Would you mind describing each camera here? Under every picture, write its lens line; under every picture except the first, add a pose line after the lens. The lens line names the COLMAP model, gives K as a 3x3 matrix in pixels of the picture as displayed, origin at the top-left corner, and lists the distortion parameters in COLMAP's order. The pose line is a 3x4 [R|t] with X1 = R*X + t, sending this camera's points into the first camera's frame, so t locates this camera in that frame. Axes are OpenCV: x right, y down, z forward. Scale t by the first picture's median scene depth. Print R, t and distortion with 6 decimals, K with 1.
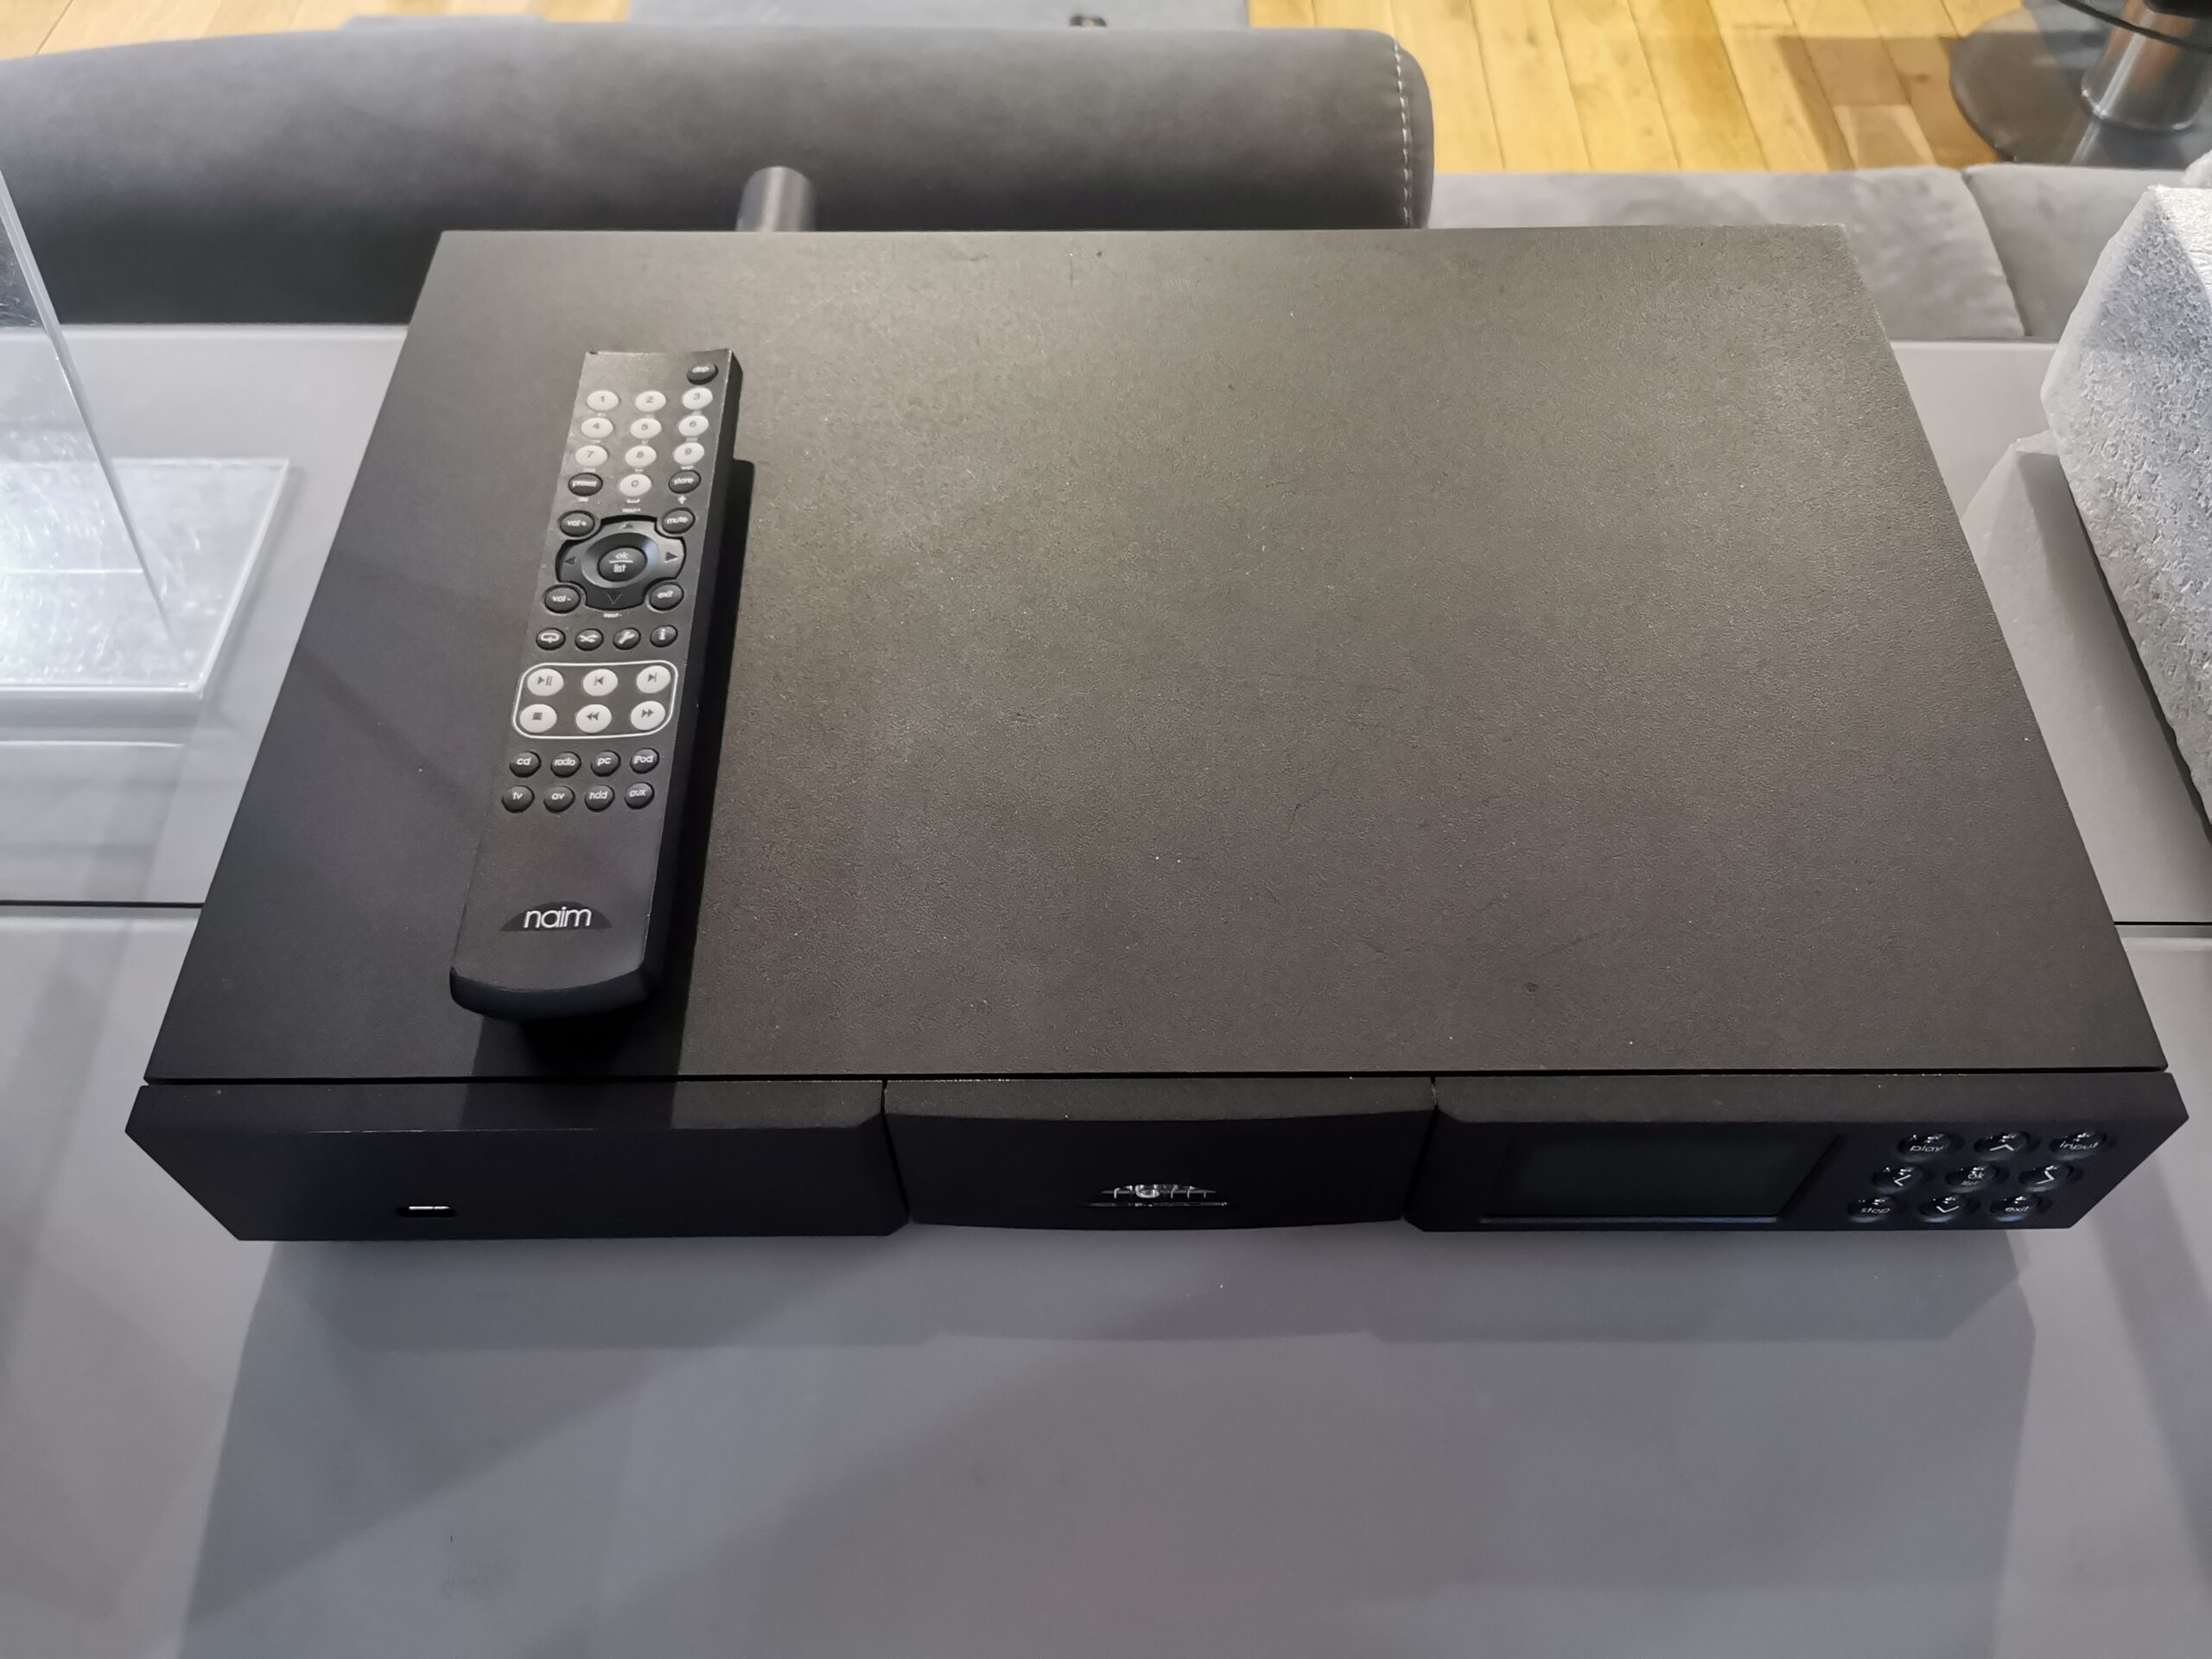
lens RADIAL K [[1767.9, 0, 1146.8], [0, 1767.9, 975.9], [0, 0, 1]] dist [-0.008906, -0.049662]
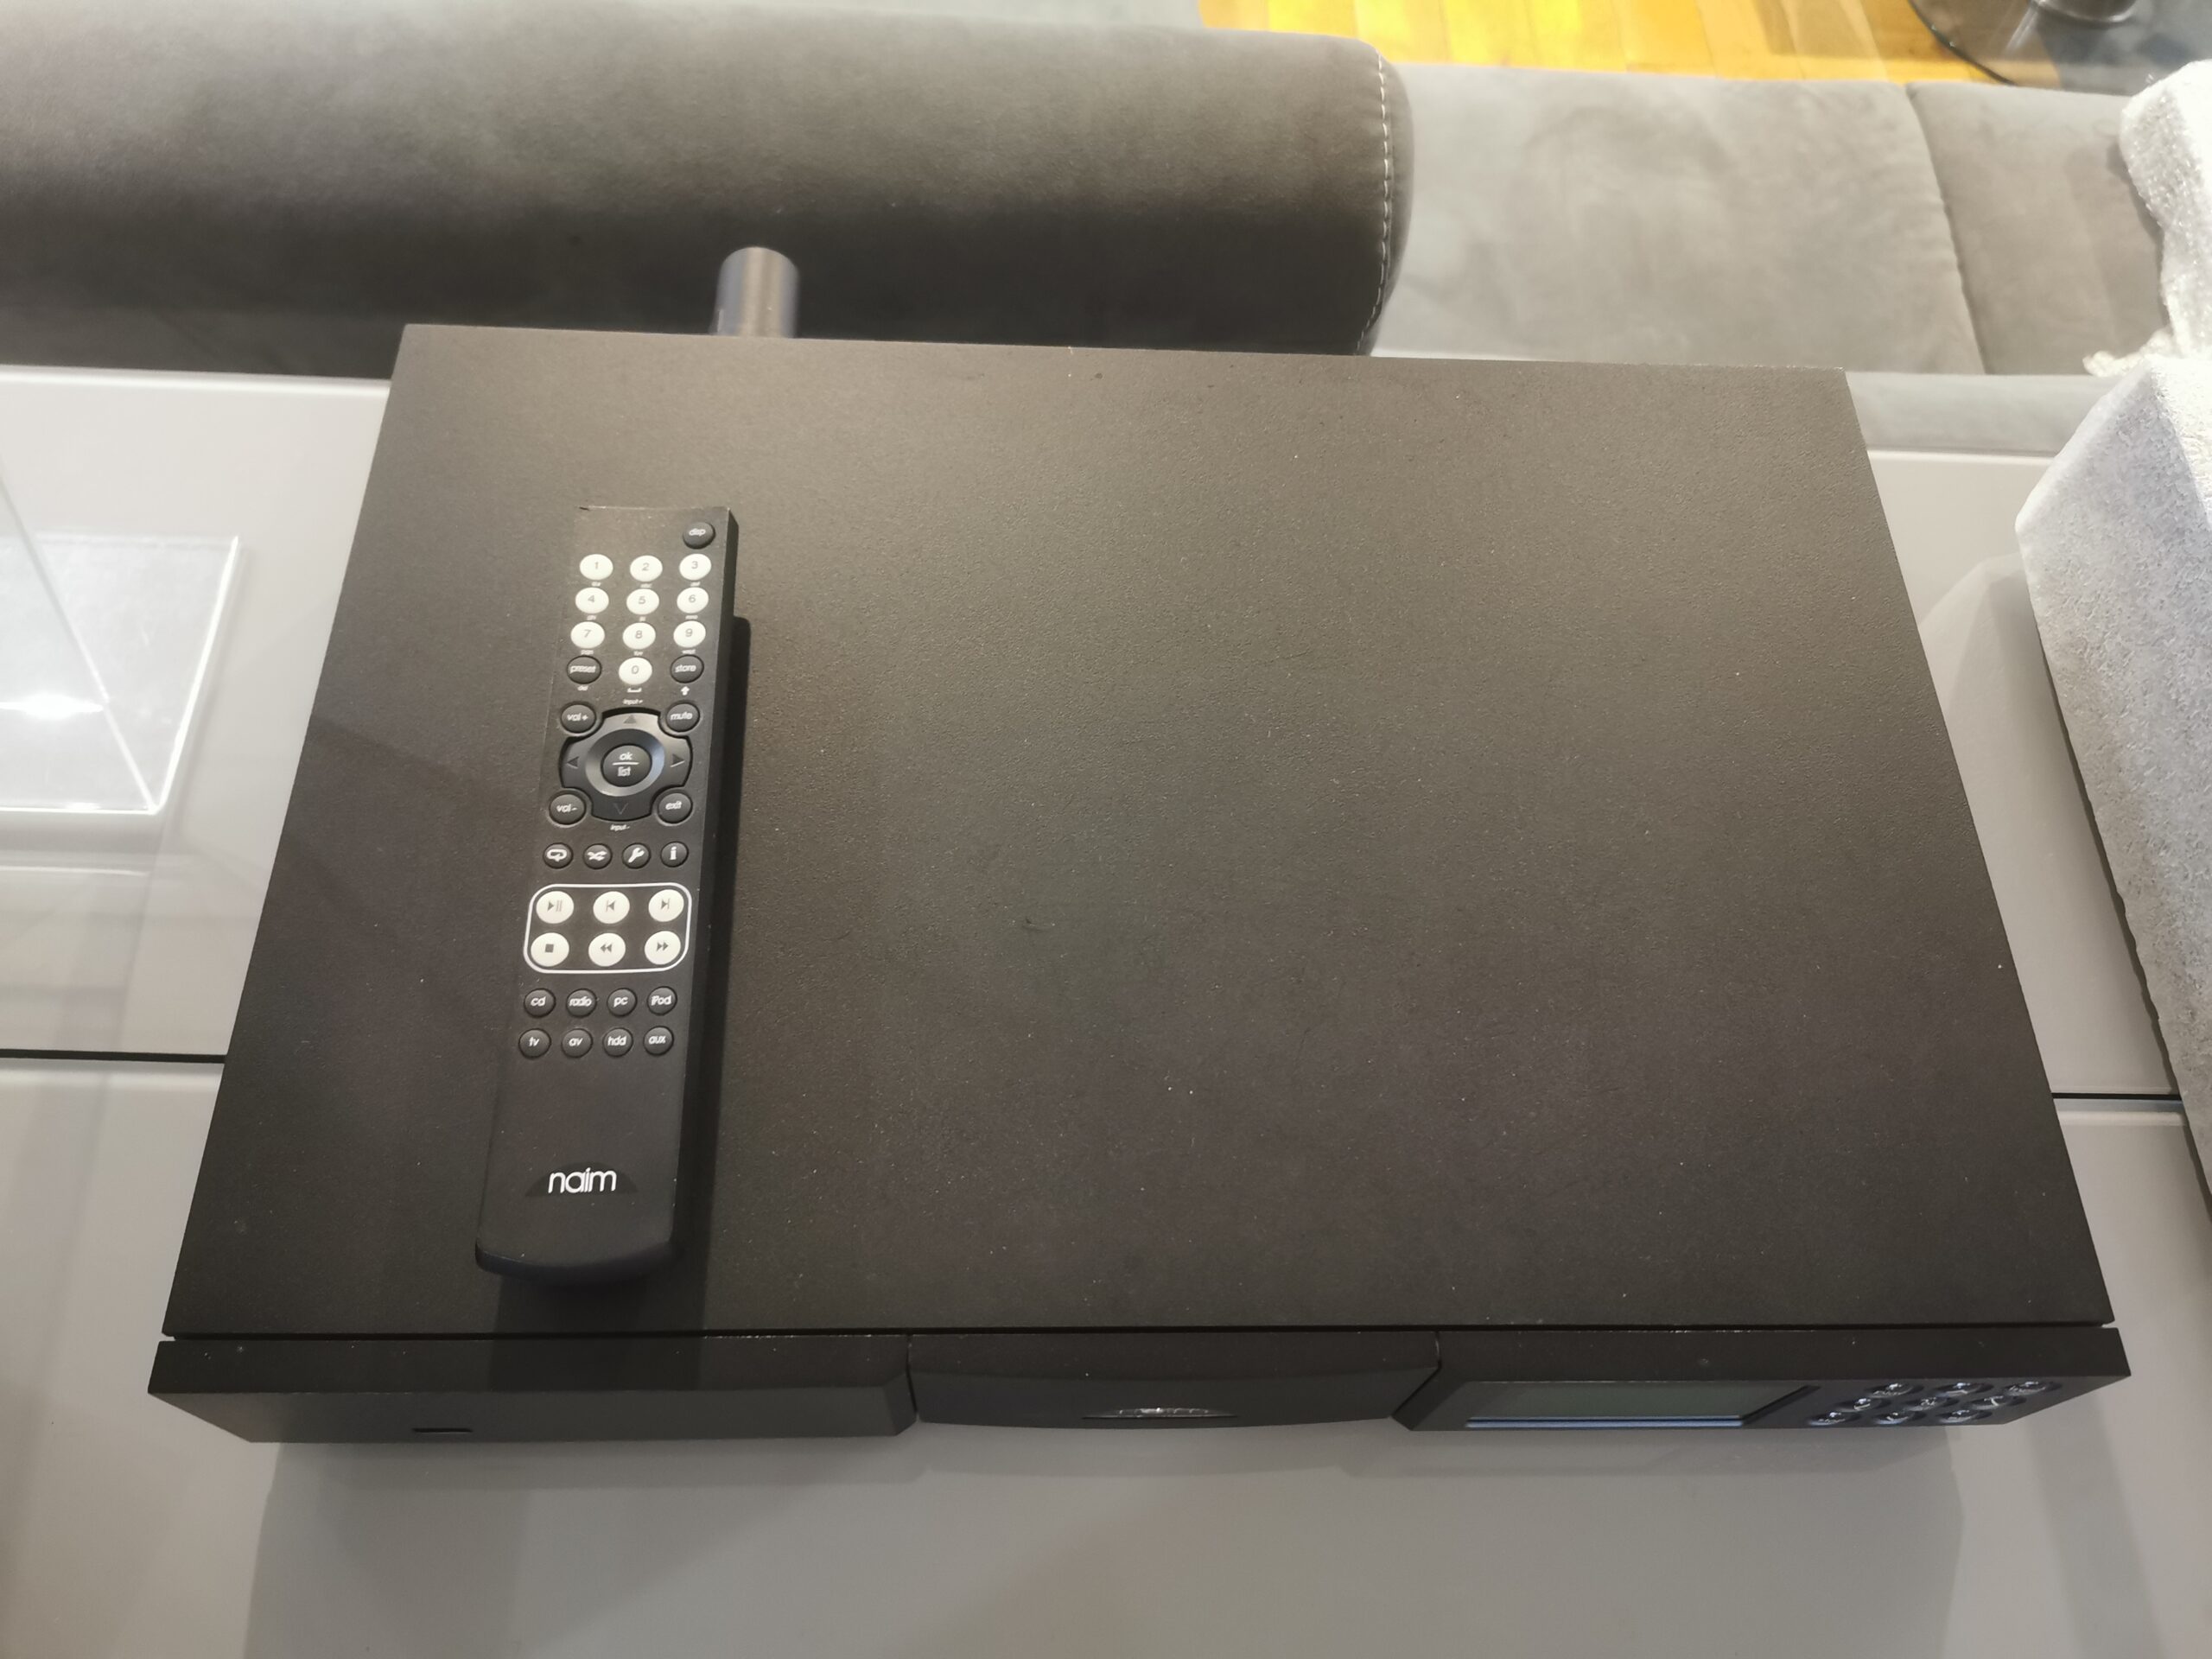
lens RADIAL K [[1767.9, 0, 1107.3], [0, 1767.9, 826.7], [0, 0, 1]] dist [-0.008906, -0.049662]
pose [[0.997948, 0.017173, 0.061679, -0.083494], [-0.022980, 0.995238, 0.094723, -0.274690], [-0.059759, -0.095946, 0.993591, 0.005046]]
